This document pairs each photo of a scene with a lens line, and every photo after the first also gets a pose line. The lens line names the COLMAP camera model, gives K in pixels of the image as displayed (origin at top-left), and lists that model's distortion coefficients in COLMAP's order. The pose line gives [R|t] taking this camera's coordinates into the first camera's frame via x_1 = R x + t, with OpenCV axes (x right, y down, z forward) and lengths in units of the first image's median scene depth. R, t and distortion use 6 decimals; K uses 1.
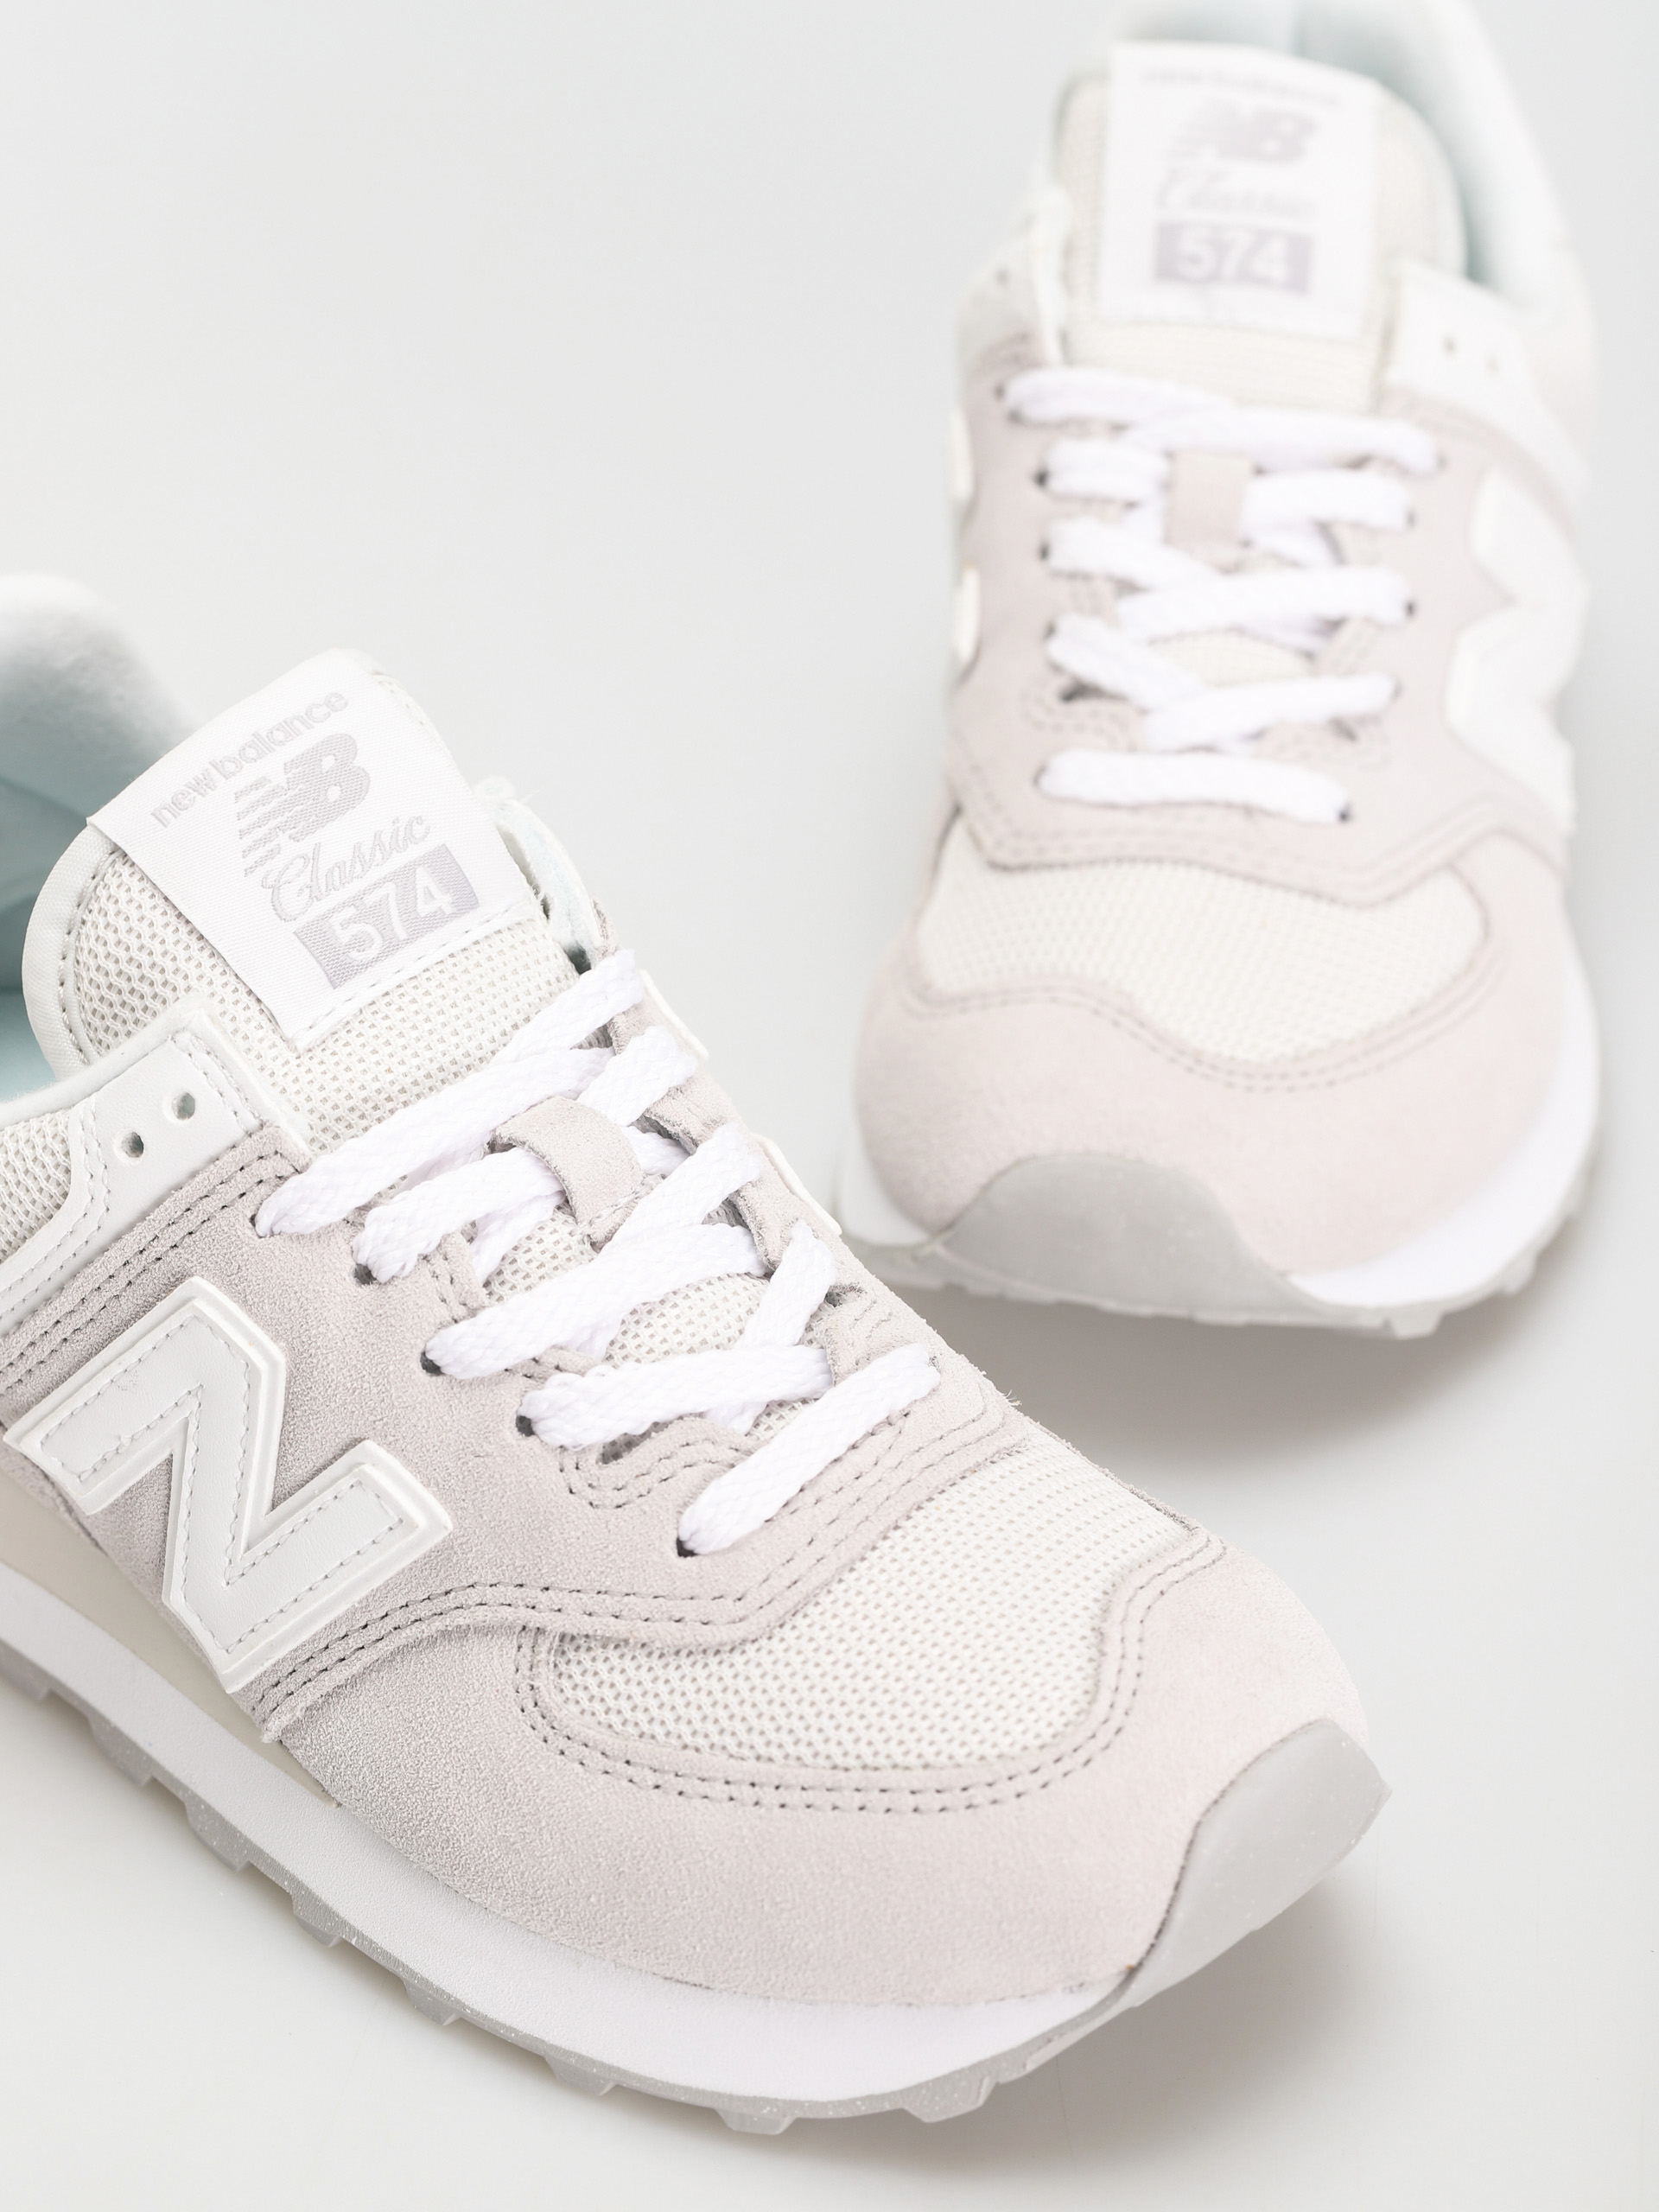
lens RADIAL K [[8335.0, 0, 826.0], [0, 8335.0, 1103.6], [0, 0, 1]] dist [-0.027713, 0.000000]
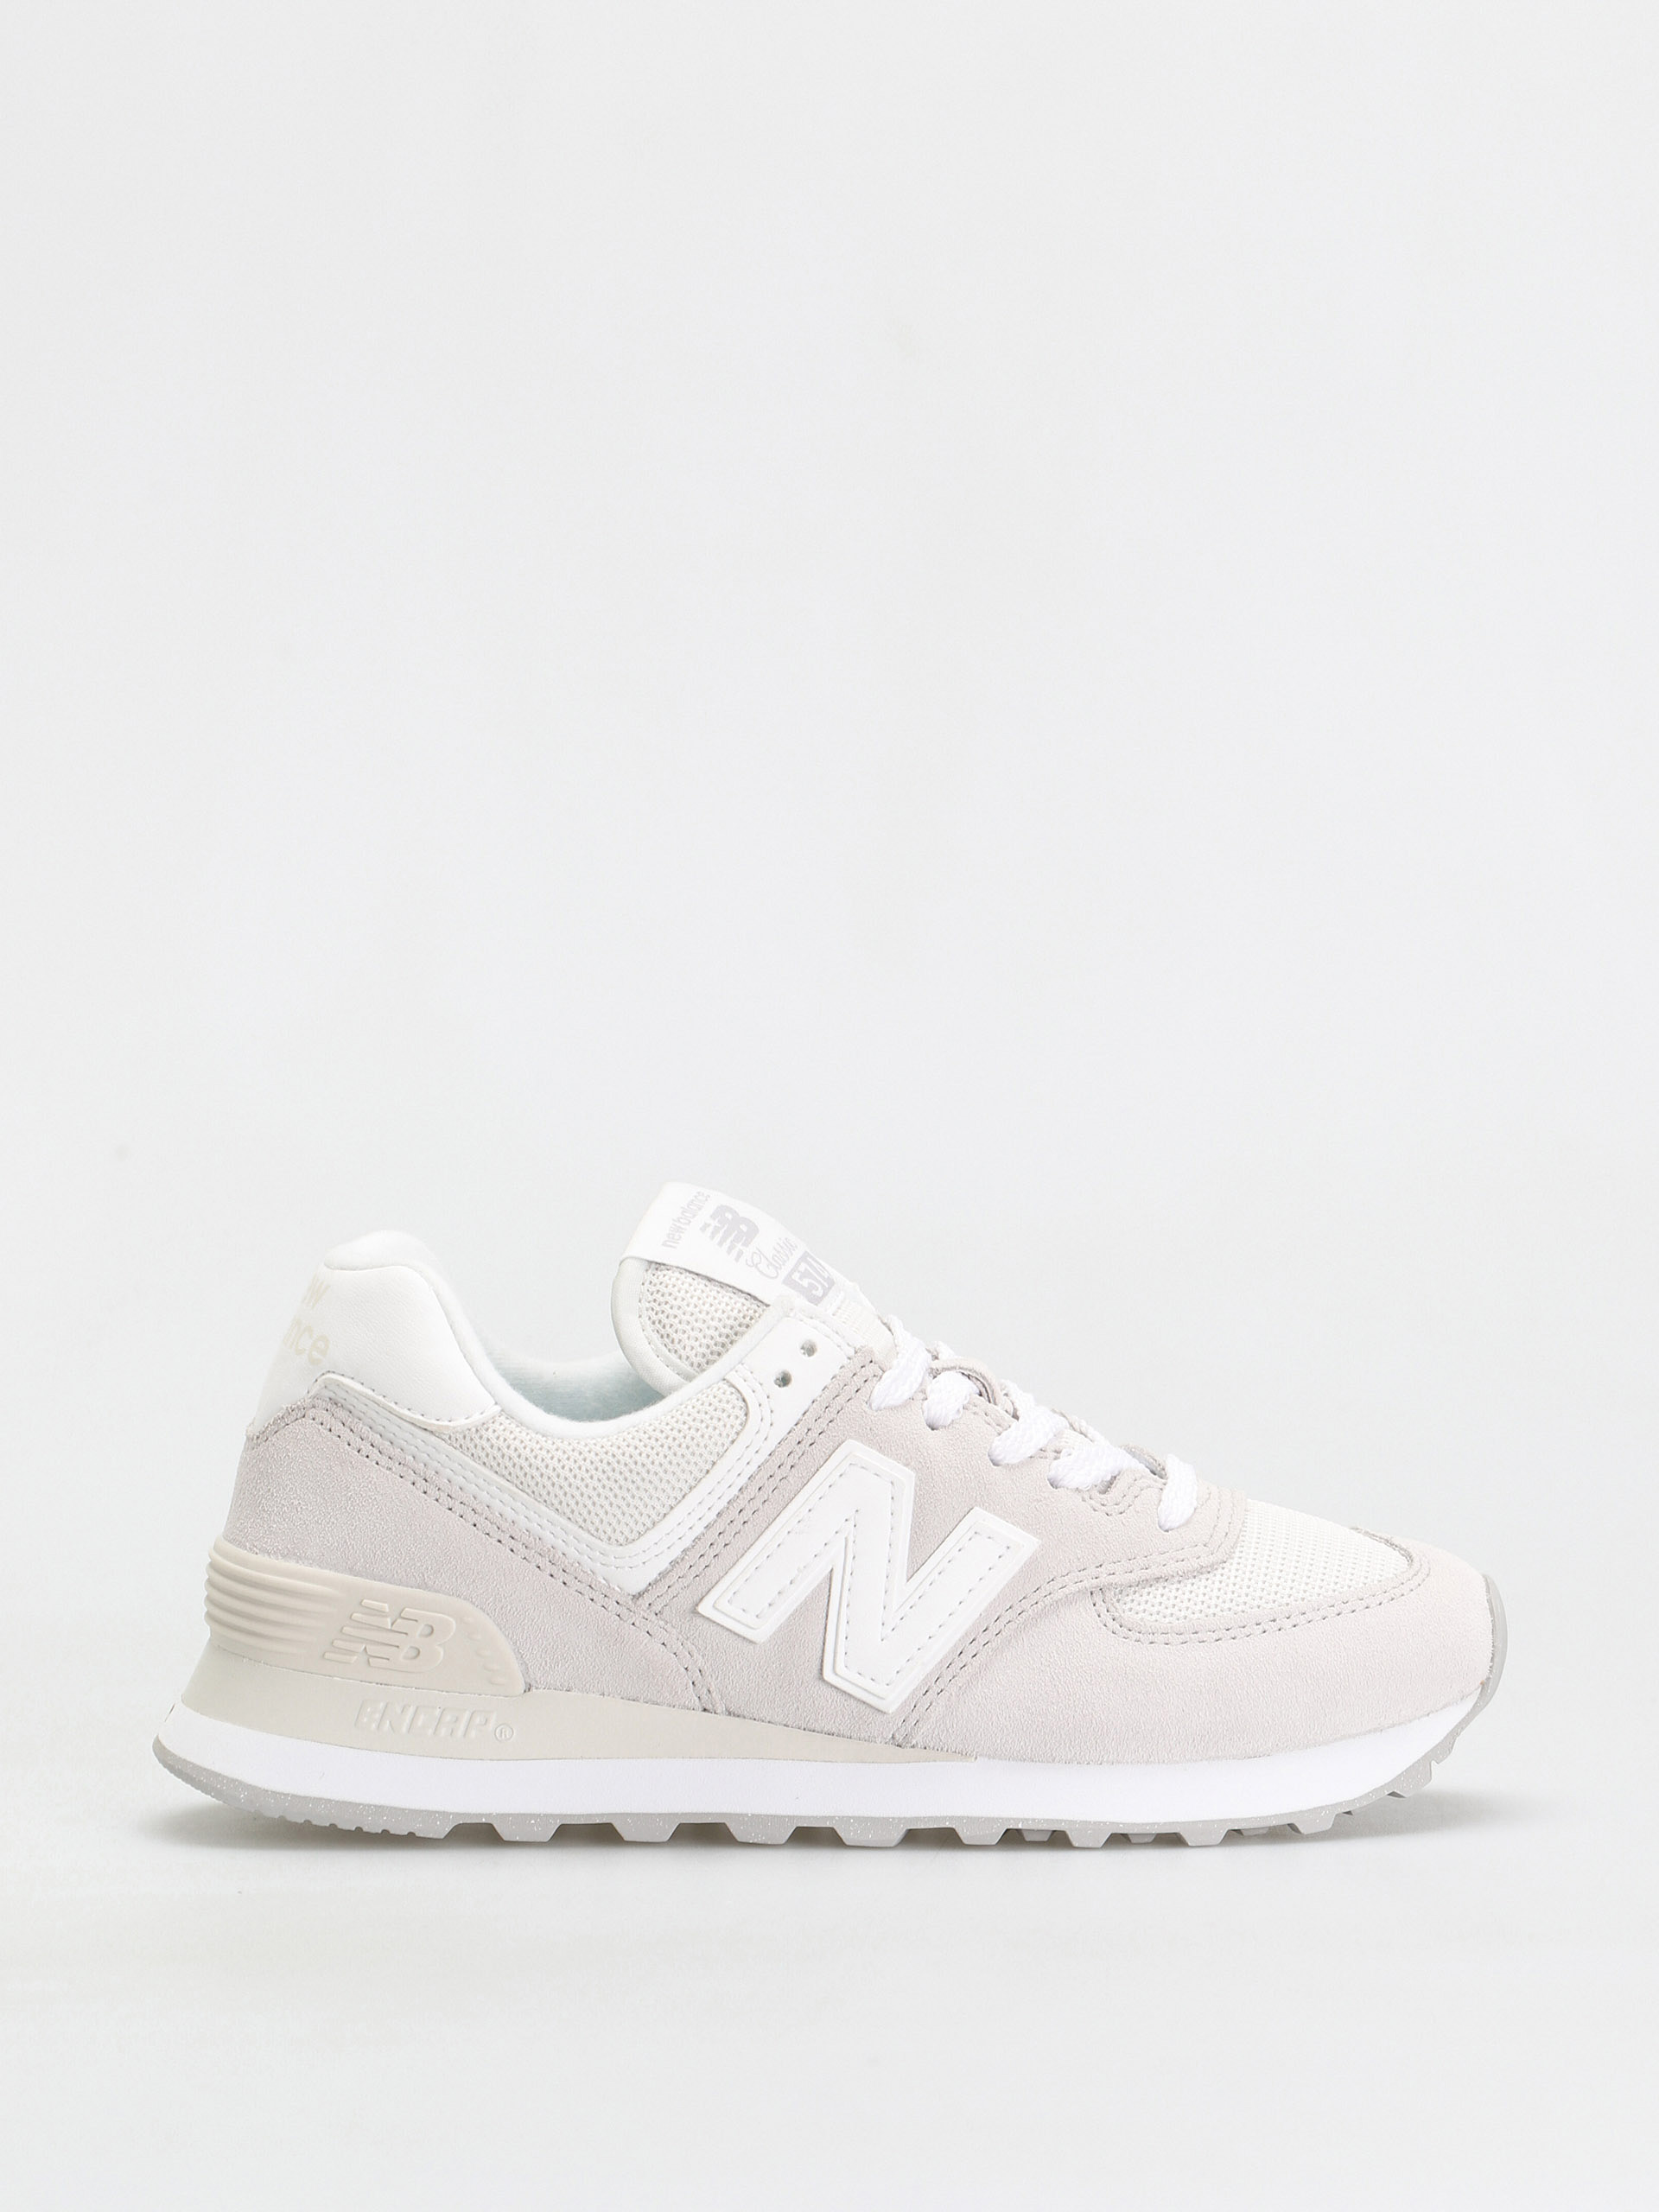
lens RADIAL K [[8335.0, 0, 830.7], [0, 8335.0, 1105.6], [0, 0, 1]] dist [-0.027713, 0.000000]
pose [[0.742999, -0.035223, 0.668365, -1.179971], [0.341802, 0.878542, -0.333670, 0.512637], [-0.575434, 0.476365, 0.664795, -0.134746]]
